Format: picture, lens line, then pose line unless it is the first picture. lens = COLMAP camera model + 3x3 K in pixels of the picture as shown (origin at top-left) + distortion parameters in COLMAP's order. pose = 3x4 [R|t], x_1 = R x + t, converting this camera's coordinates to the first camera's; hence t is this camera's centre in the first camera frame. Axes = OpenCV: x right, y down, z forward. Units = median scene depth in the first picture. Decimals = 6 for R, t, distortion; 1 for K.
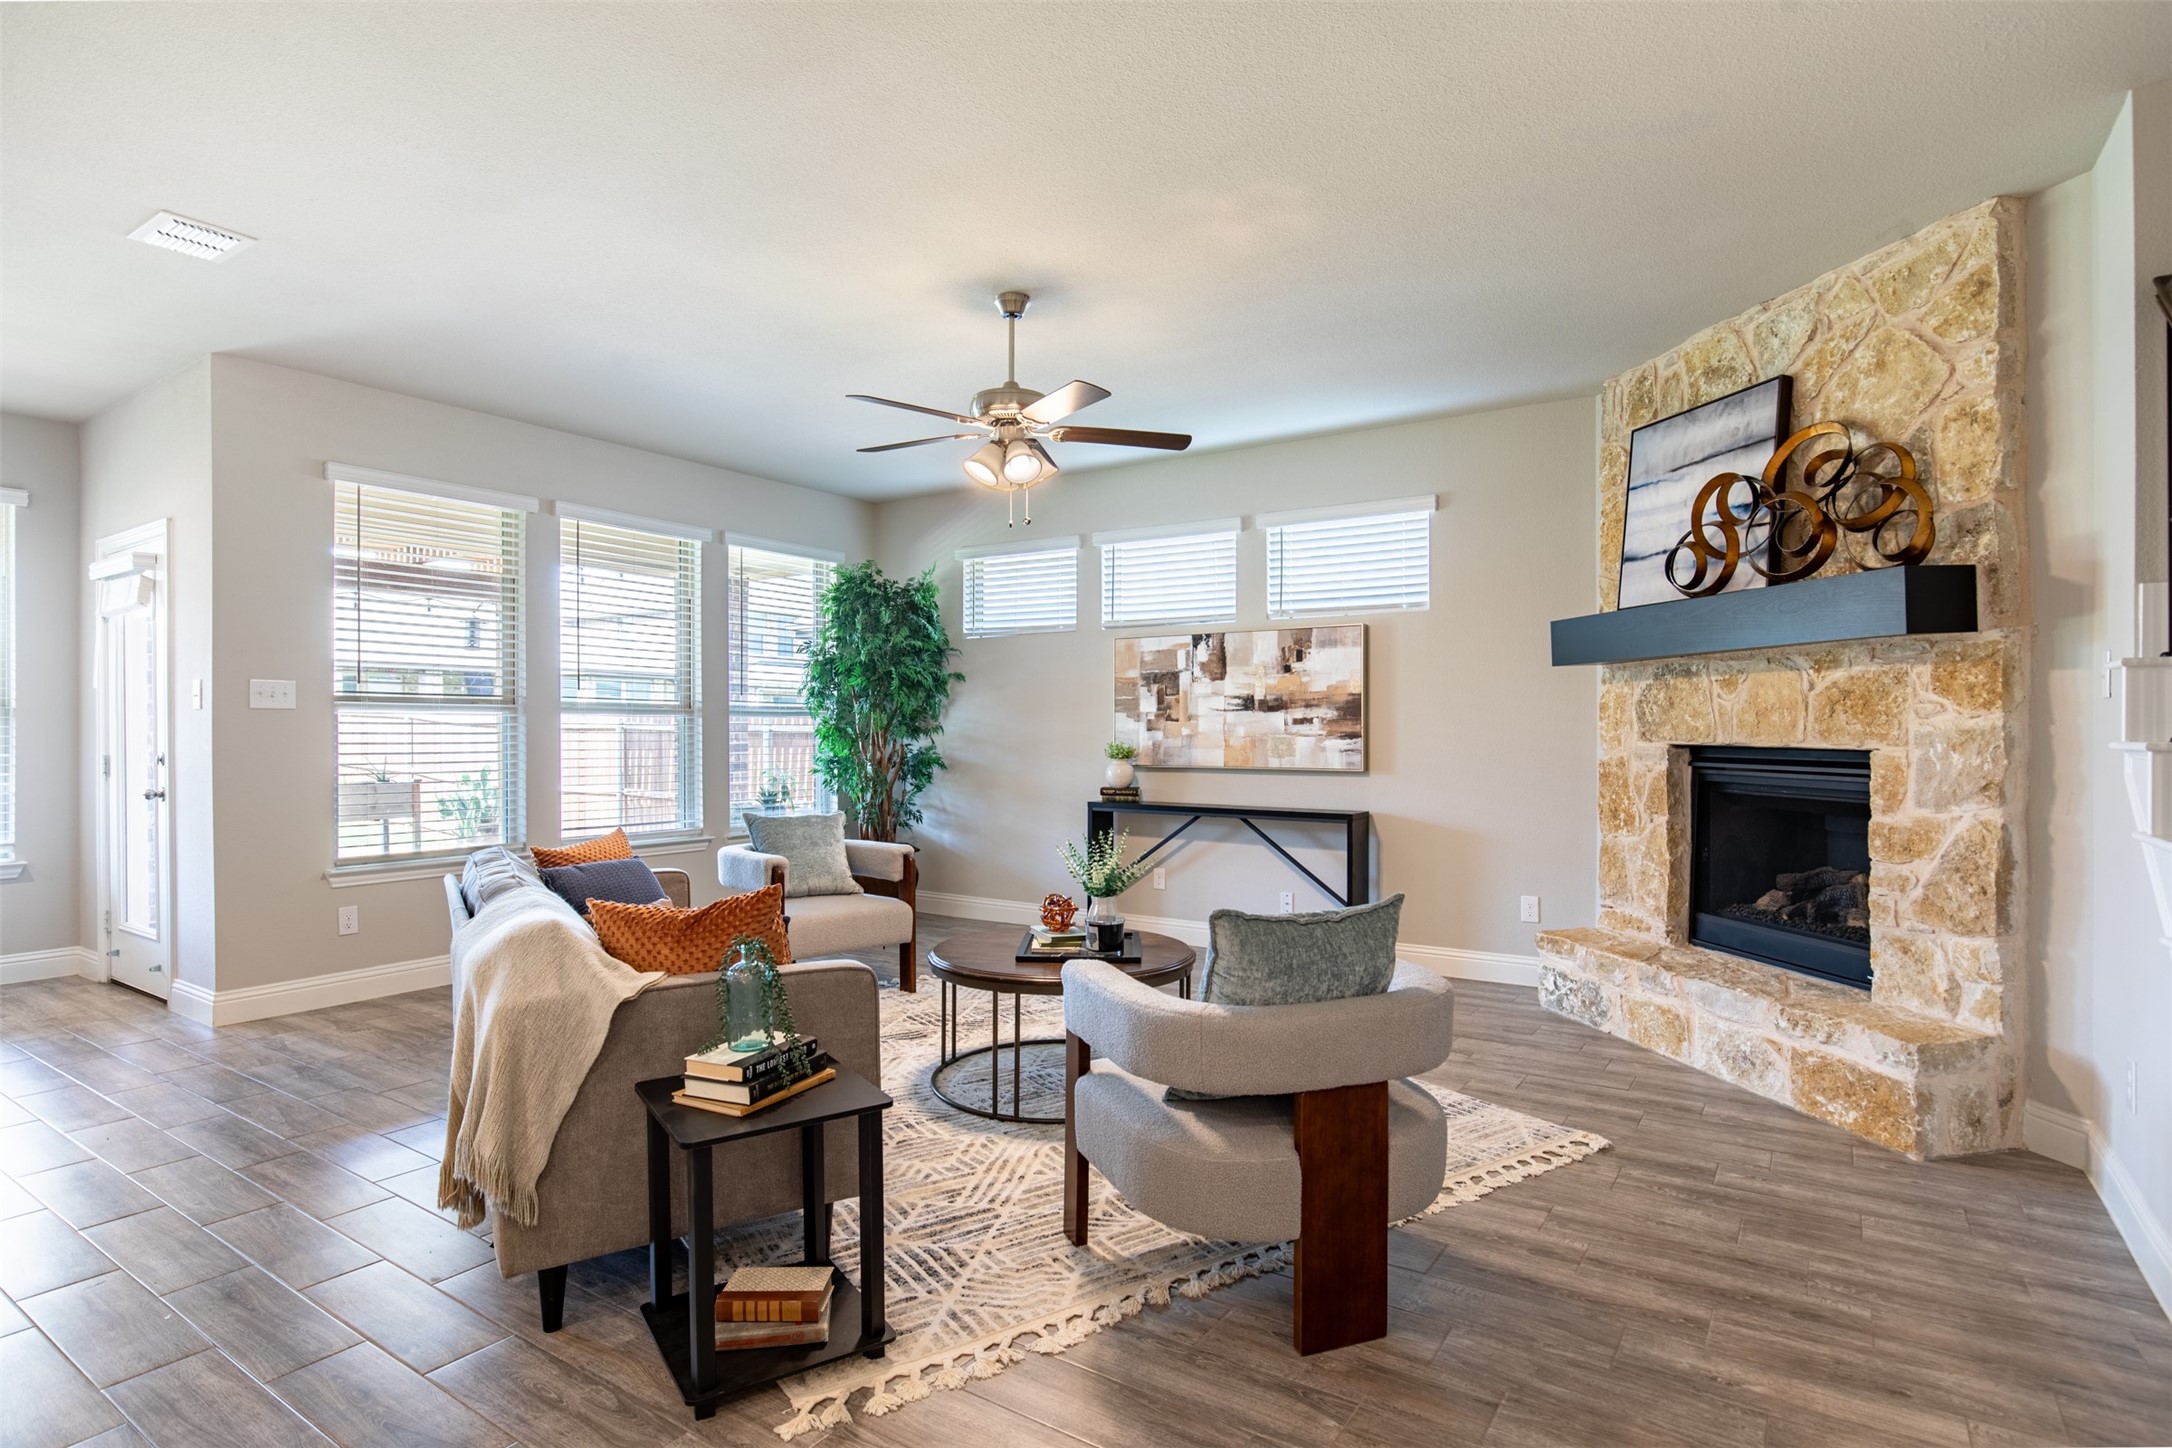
lens RADIAL K [[1122.1, 0, 1086.8], [0, 1122.1, 735.1], [0, 0, 1]] dist [-0.020145, -0.000464]
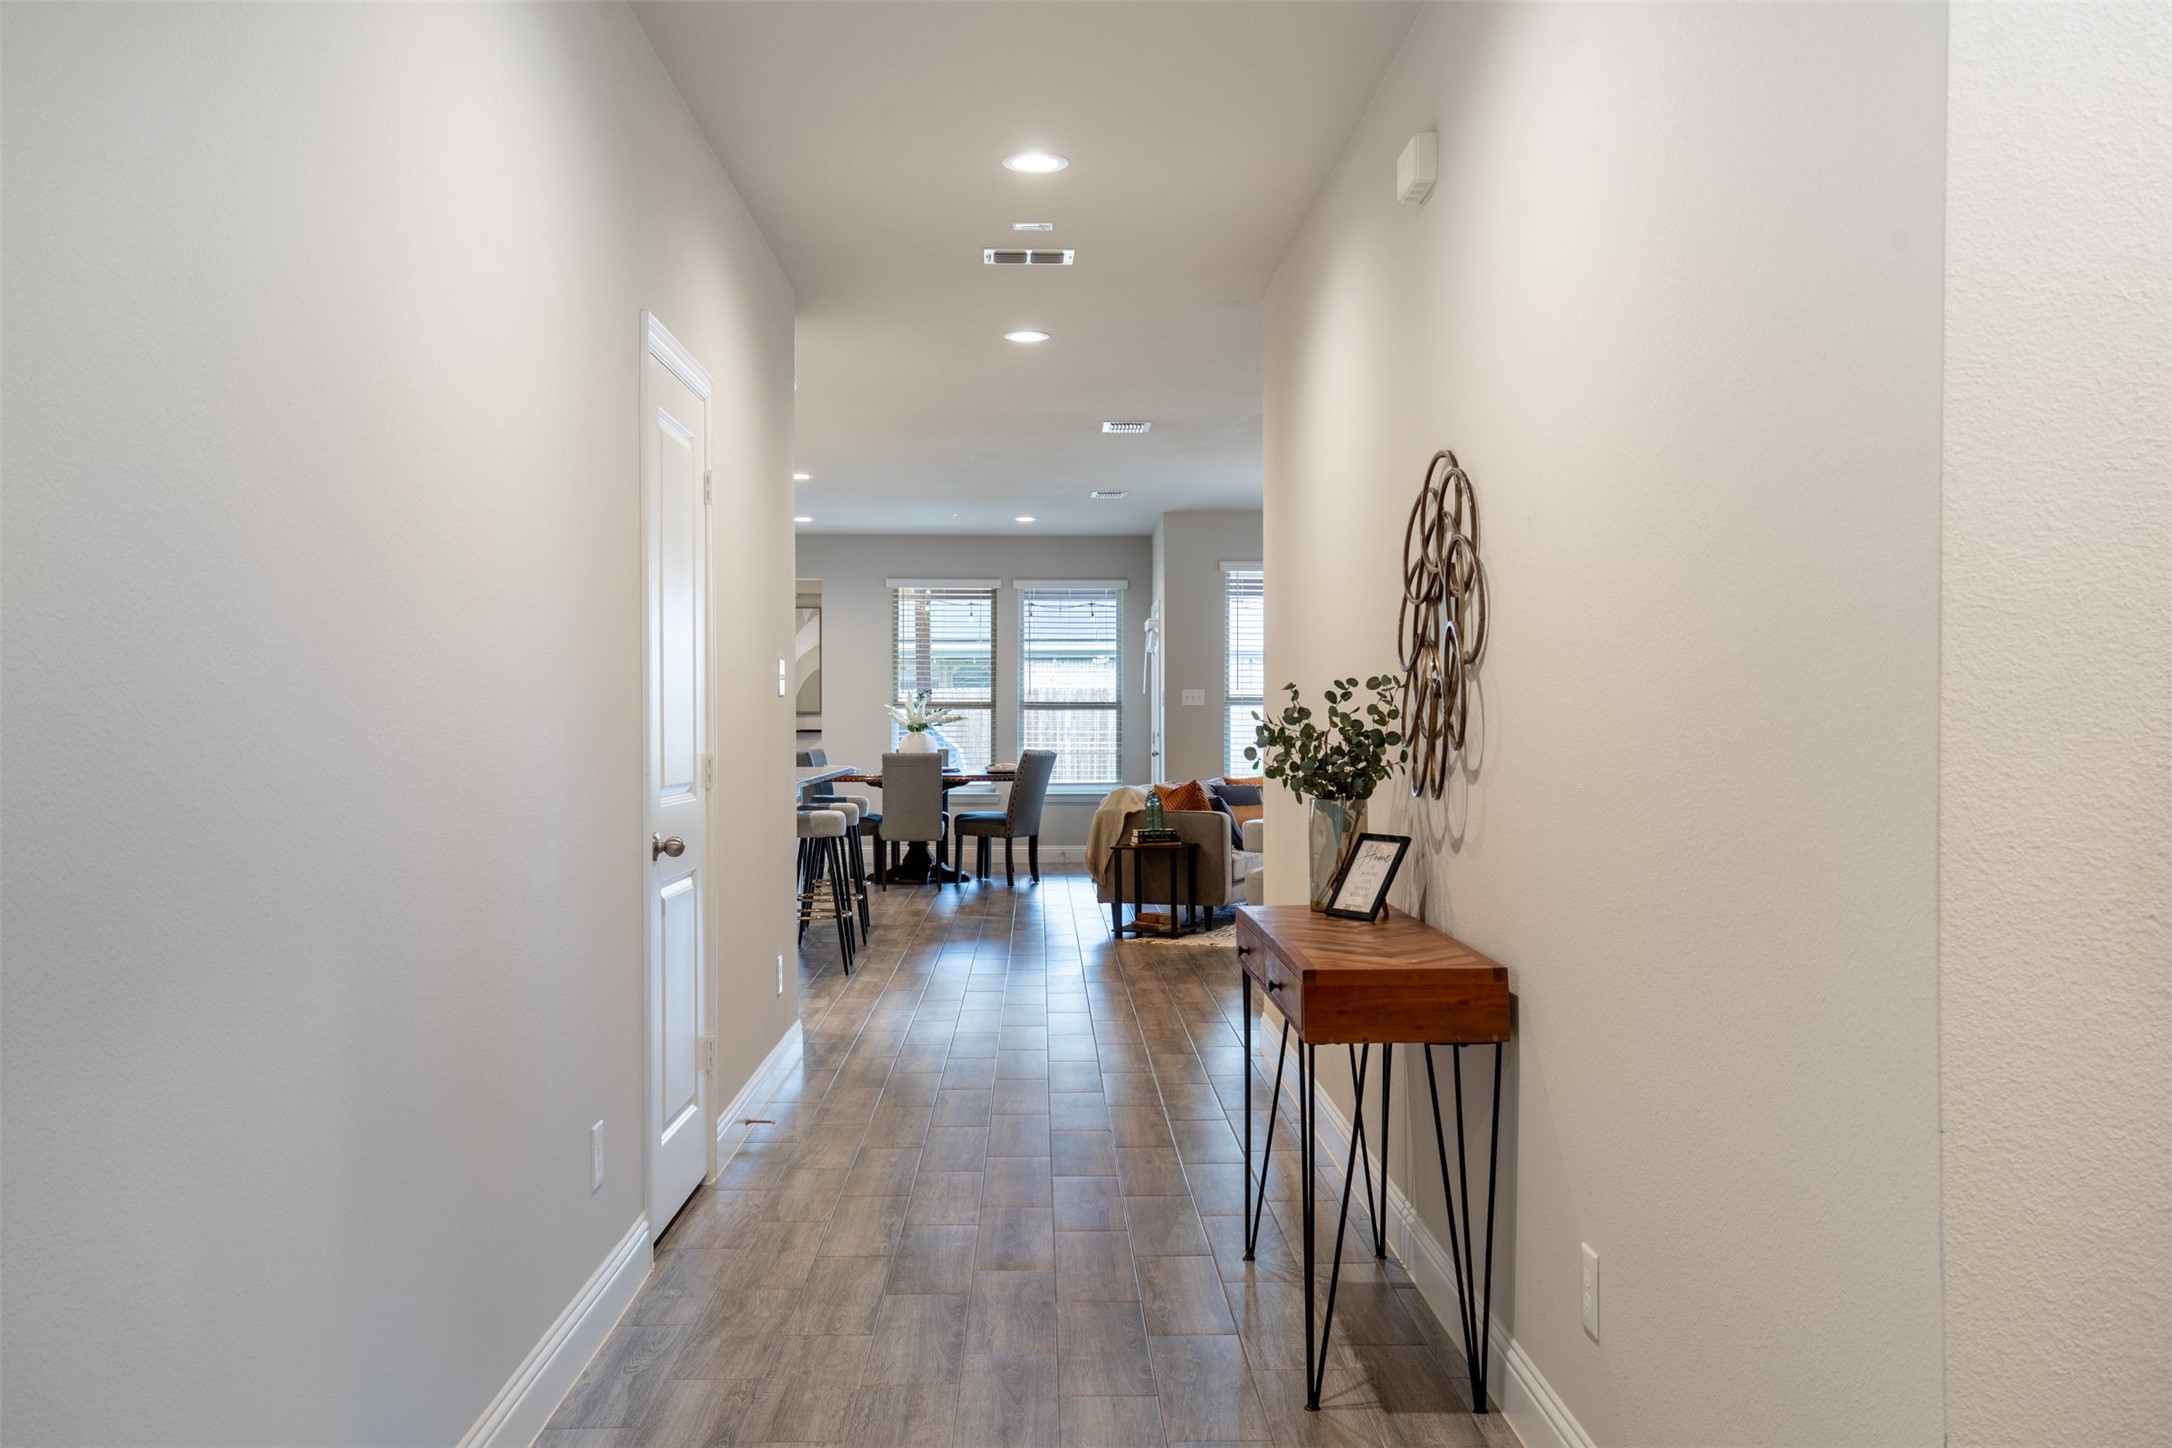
lens RADIAL K [[1929.1, 0, 1084.8], [0, 1929.1, 722.6], [0, 0, 1]] dist [0.004394, 0.000059]
pose [[0.577267, 0.003291, -0.816549, 1.671374], [-0.005826, 0.999983, -0.000089, 0.004709], [0.816535, 0.004809, 0.577277, -0.914115]]
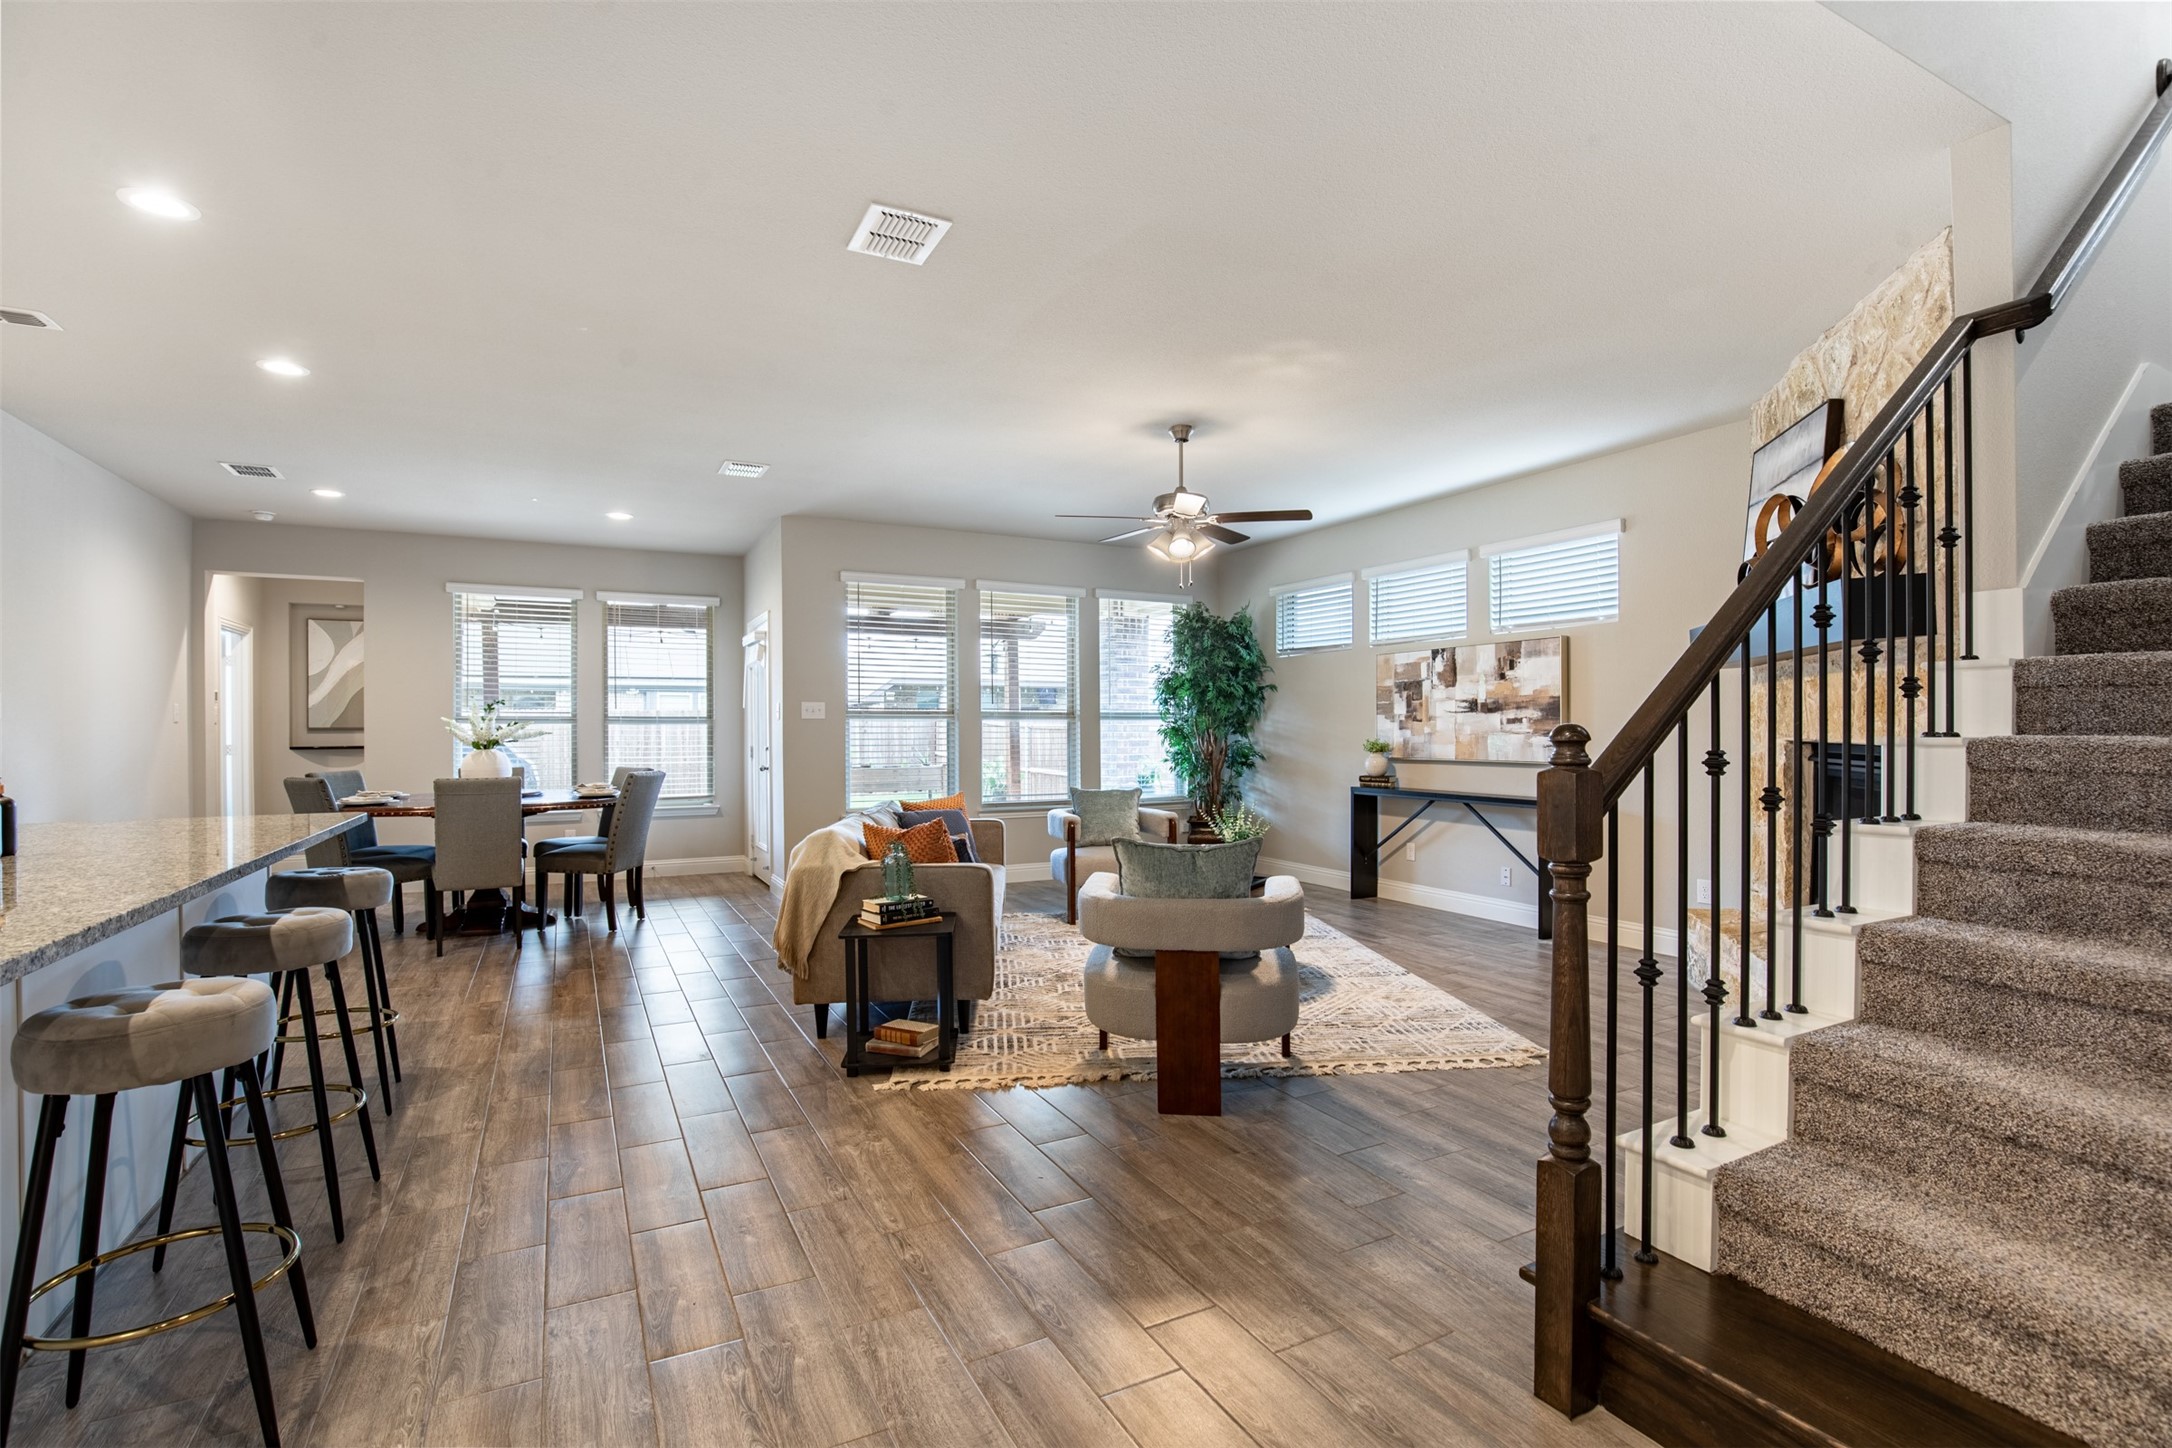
lens RADIAL K [[996.0, 0, 1085.2], [0, 996.0, 731.7], [0, 0, 1]] dist [-0.030057, 0.004582]
pose [[0.880683, -0.002990, -0.473697, 0.360924], [0.001943, 0.999994, -0.002700, 0.001080], [0.473702, 0.001458, 0.880684, -0.151208]]
